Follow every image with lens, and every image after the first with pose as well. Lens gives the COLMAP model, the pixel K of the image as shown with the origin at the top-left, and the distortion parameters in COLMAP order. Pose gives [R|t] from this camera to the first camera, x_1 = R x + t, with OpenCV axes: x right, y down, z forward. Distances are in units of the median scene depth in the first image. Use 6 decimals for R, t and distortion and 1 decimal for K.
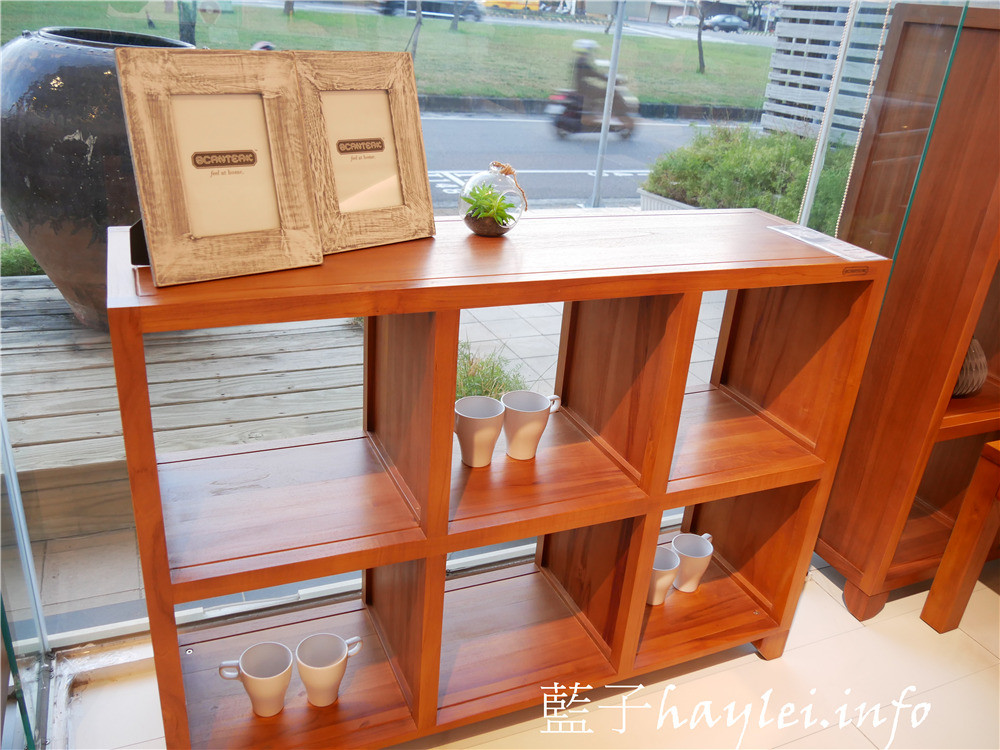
lens RADIAL K [[819.2, 0, 499.8], [0, 819.2, 377.2], [0, 0, 1]] dist [-0.042994, 0.004098]
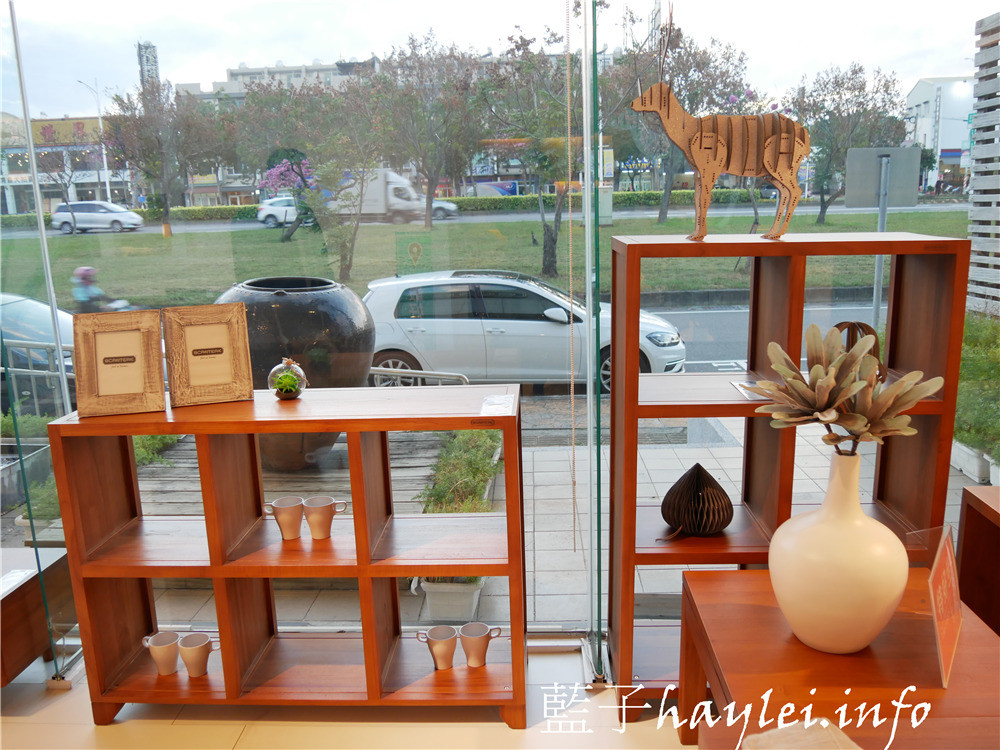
lens RADIAL K [[819.2, 0, 499.9], [0, 819.2, 374.0], [0, 0, 1]] dist [-0.042994, 0.004098]
pose [[0.892106, -0.014562, -0.451592, 1.352216], [-0.090182, 0.973631, -0.209546, 0.111166], [0.442735, 0.227662, 0.867269, -0.358517]]
